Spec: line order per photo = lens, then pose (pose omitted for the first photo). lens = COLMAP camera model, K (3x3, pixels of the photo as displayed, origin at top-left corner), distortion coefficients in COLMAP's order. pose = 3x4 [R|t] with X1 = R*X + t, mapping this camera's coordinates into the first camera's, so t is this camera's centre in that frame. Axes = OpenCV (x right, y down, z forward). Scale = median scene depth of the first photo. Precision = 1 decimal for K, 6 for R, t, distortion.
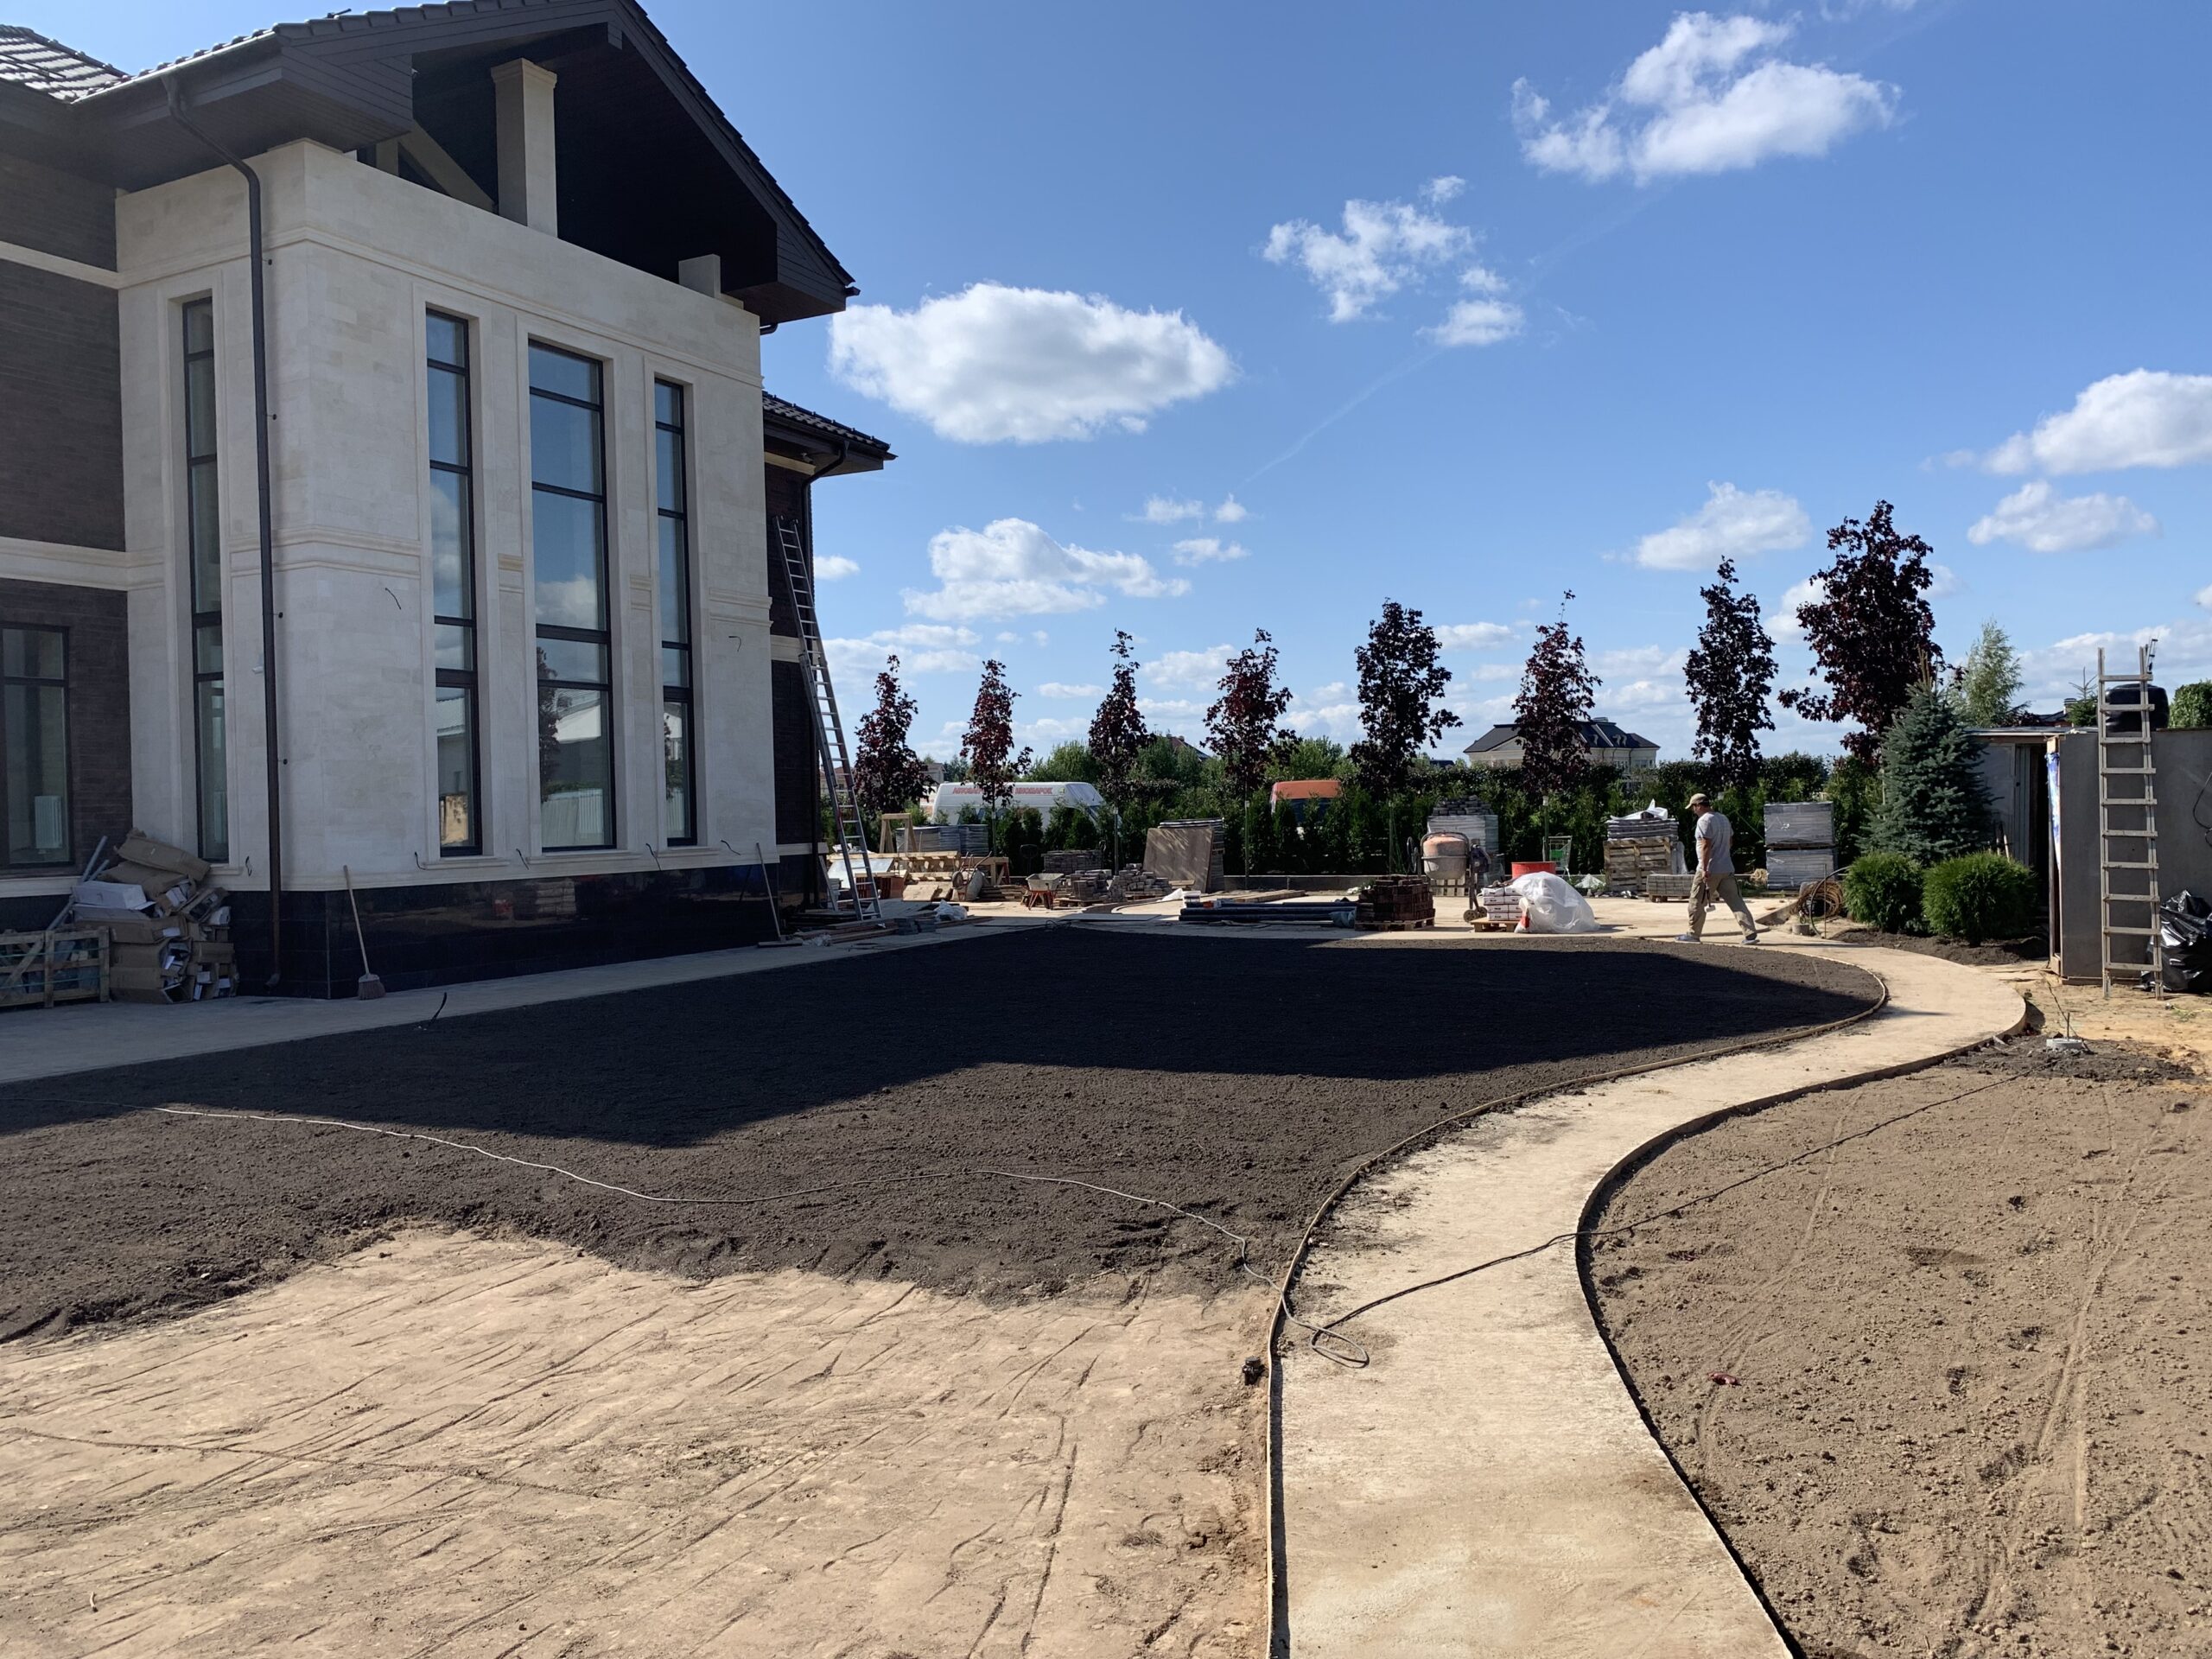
lens RADIAL K [[1671.5, 0, 1110.0], [0, 1671.5, 837.9], [0, 0, 1]] dist [0.039537, -0.043952]
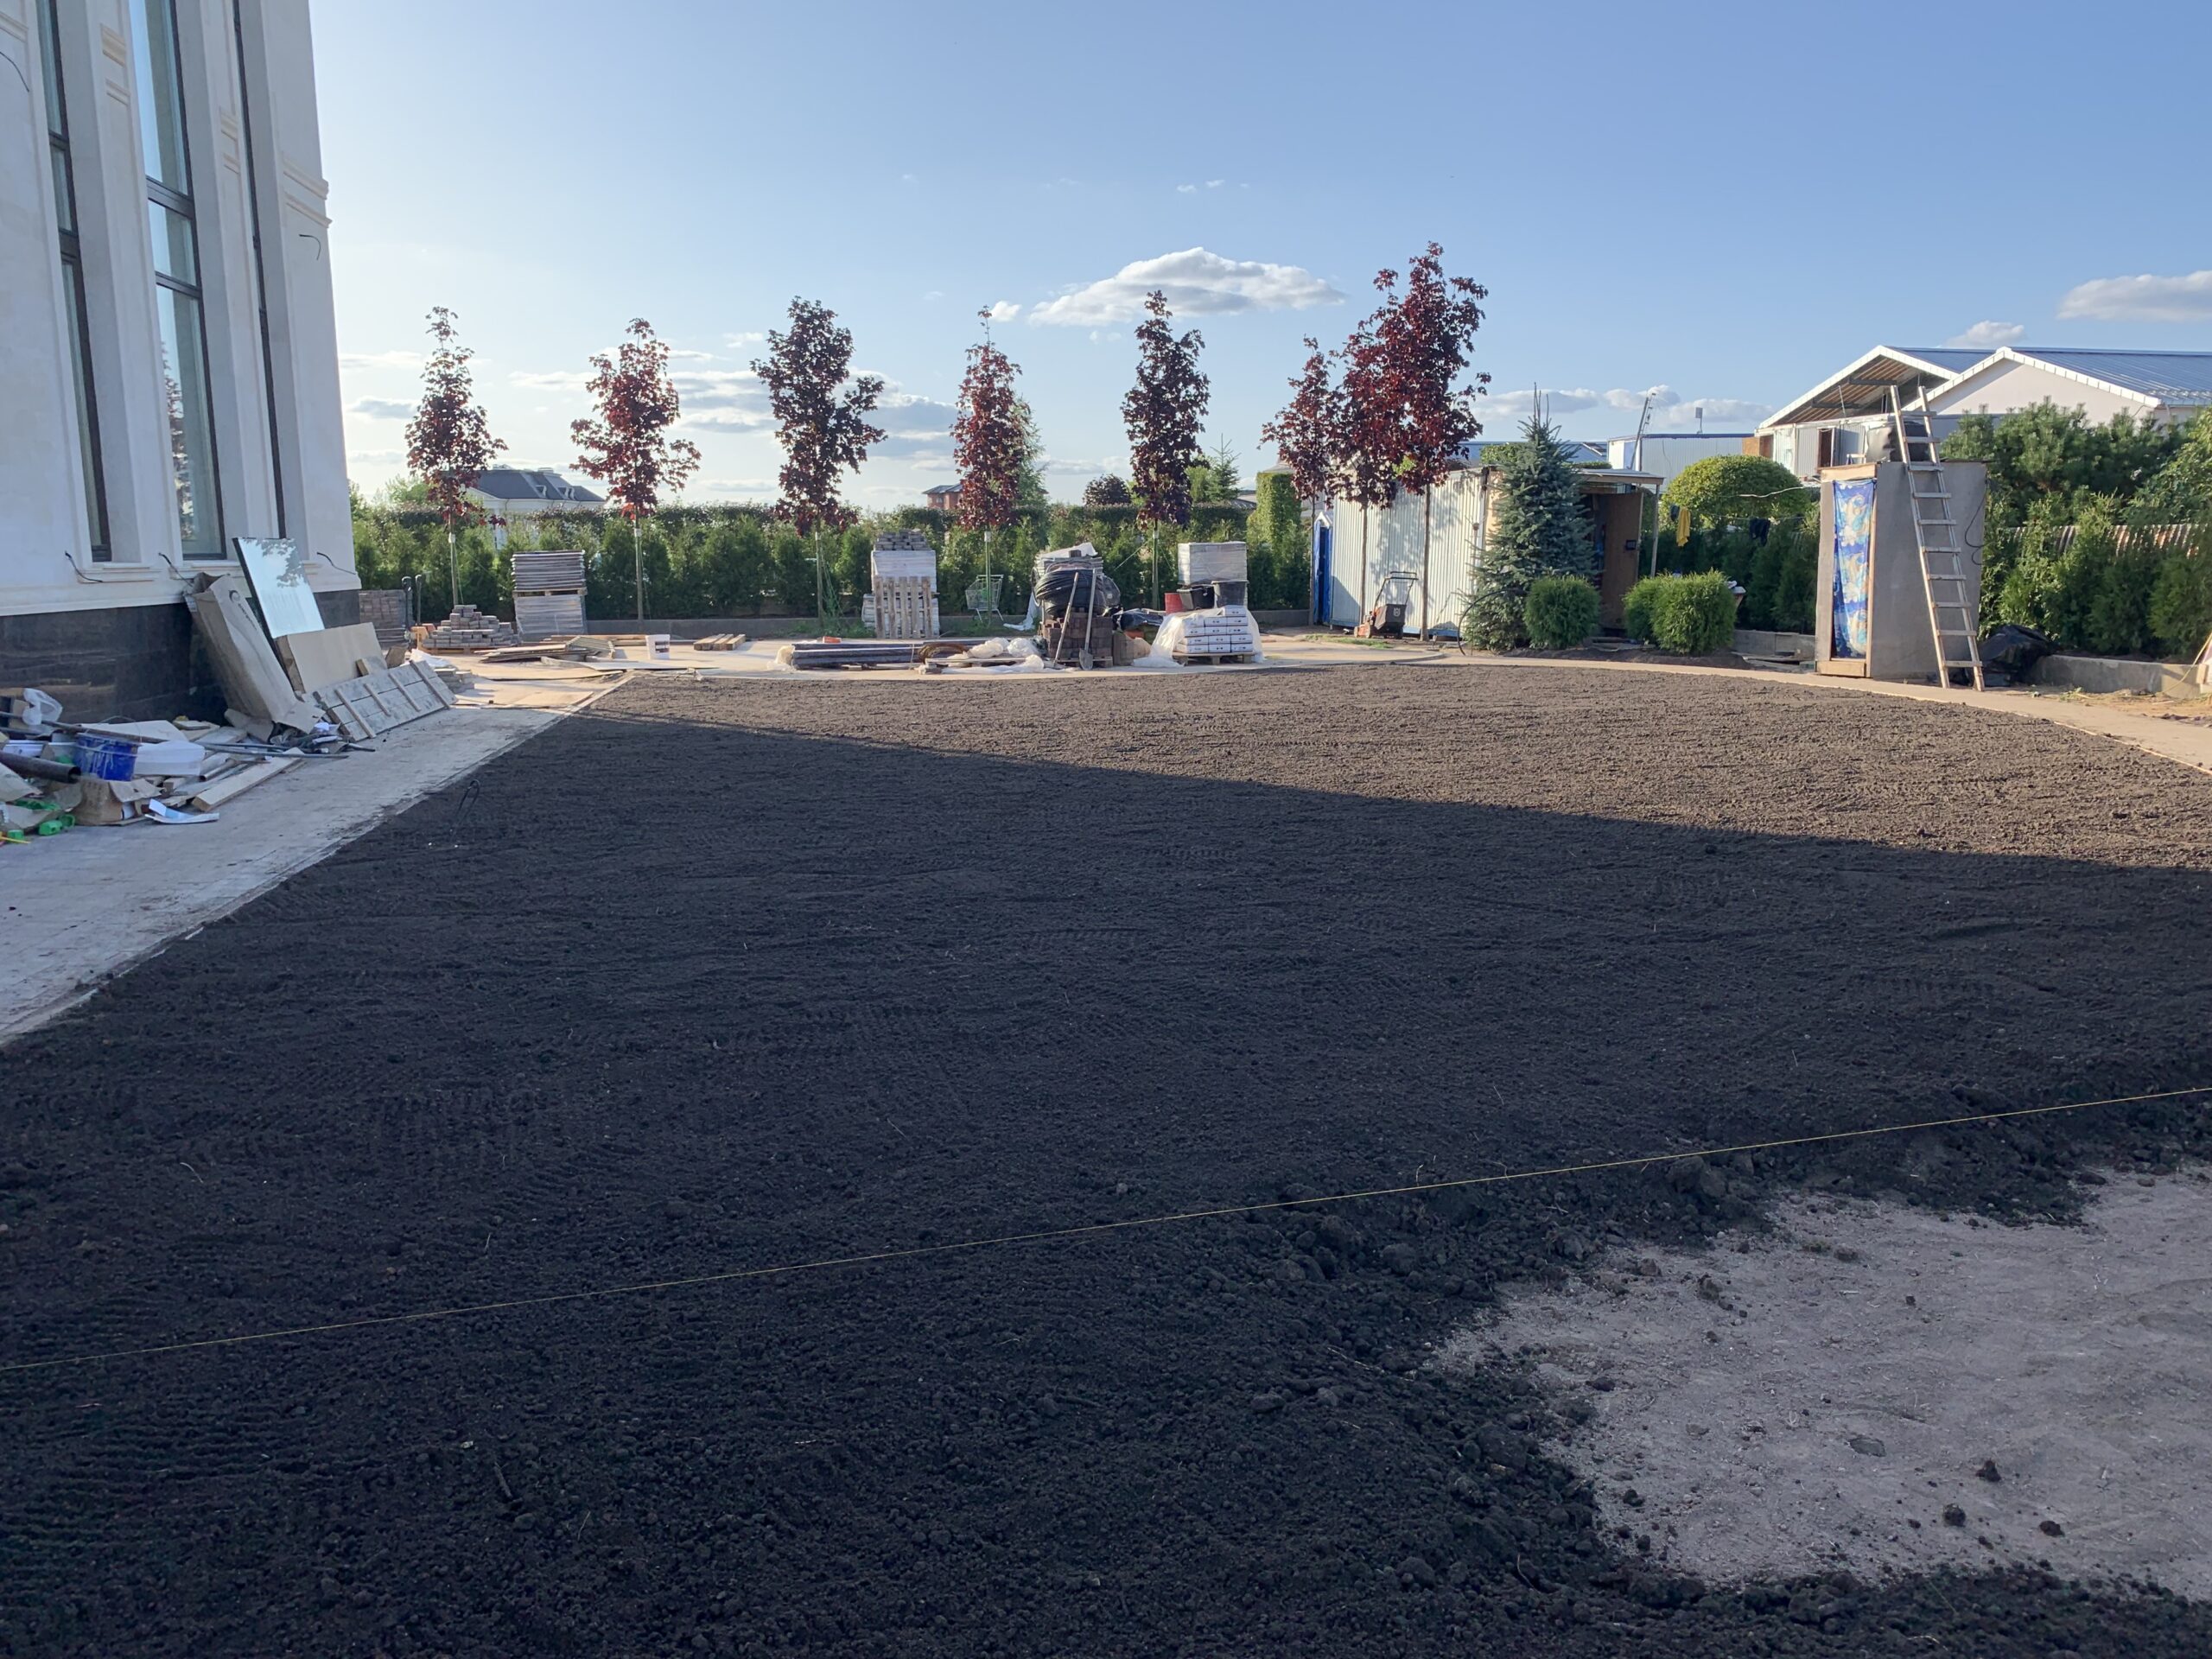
lens RADIAL K [[1671.5, 0, 1092.7], [0, 1671.5, 809.6], [0, 0, 1]] dist [0.039537, -0.043952]
pose [[0.807417, -0.072944, 0.585454, -0.258980], [-0.001264, 0.992111, 0.125354, 0.013466], [-0.589979, -0.101953, 0.800956, 0.190900]]
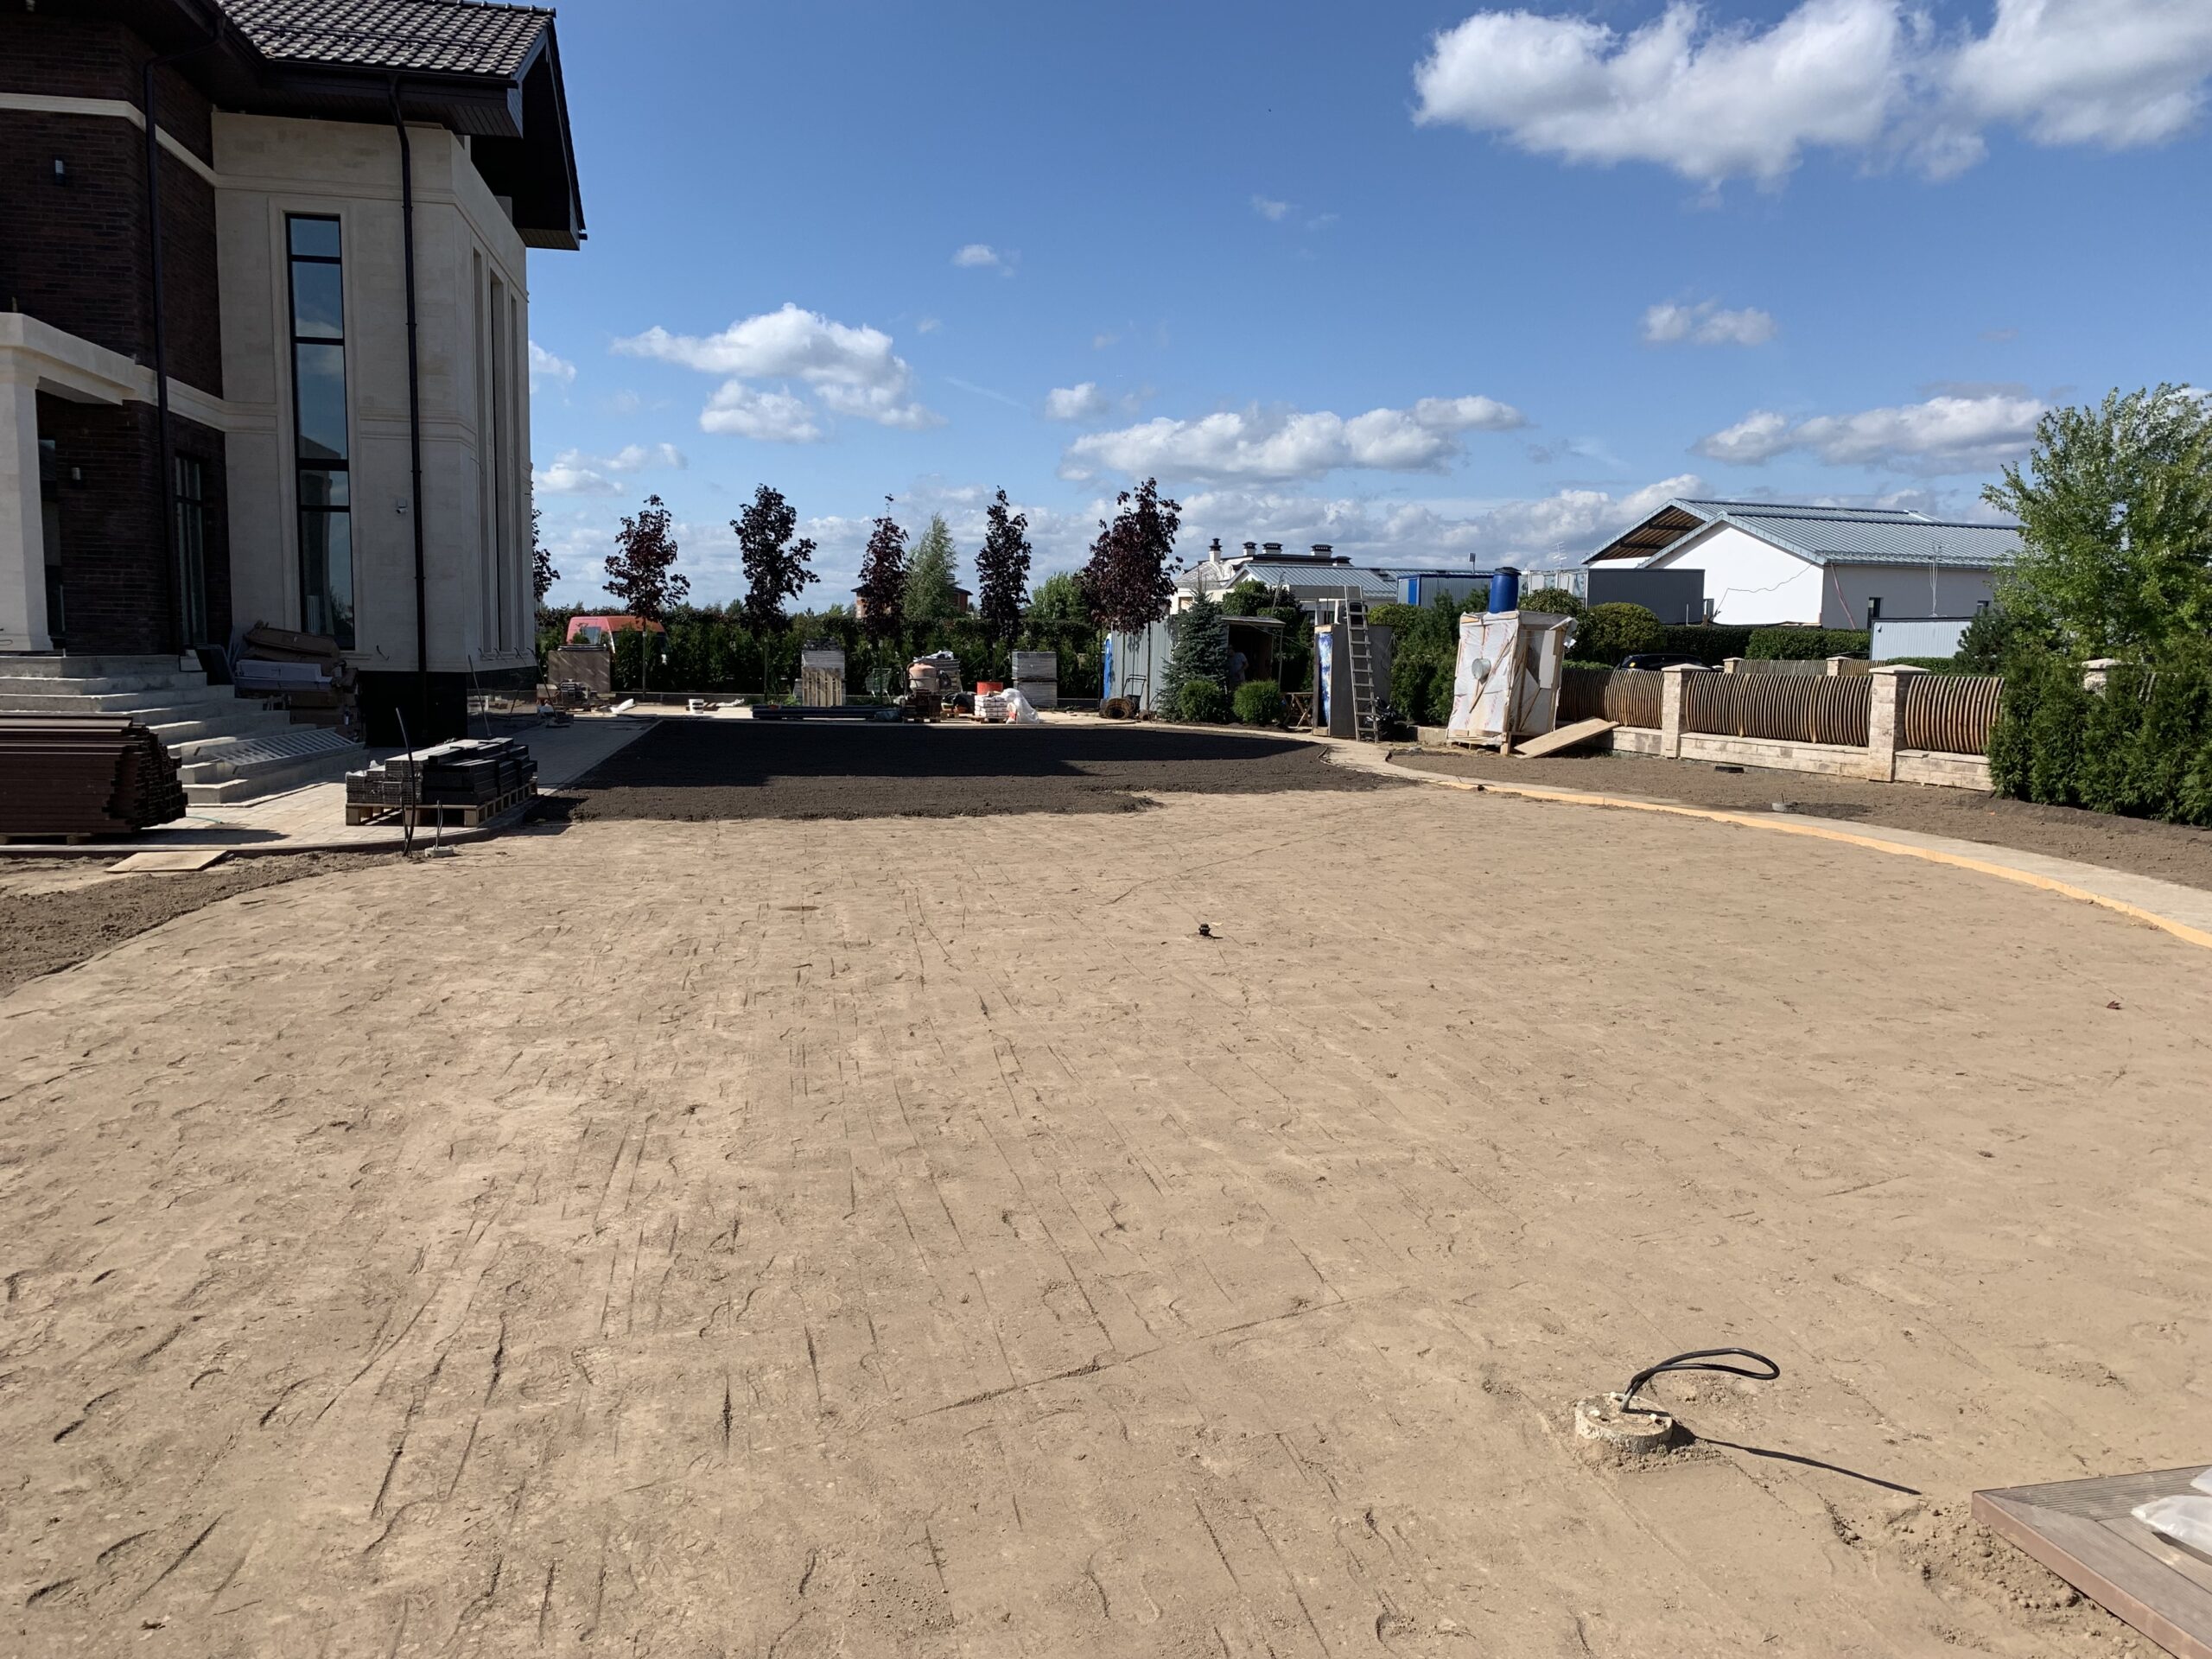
lens RADIAL K [[1671.5, 0, 1105.4], [0, 1671.5, 840.5], [0, 0, 1]] dist [0.039537, -0.043952]
pose [[0.777646, -0.032412, 0.627867, -0.501485], [-0.026587, 0.996081, 0.084350, 0.020639], [-0.628140, -0.082287, 0.773737, -0.248263]]
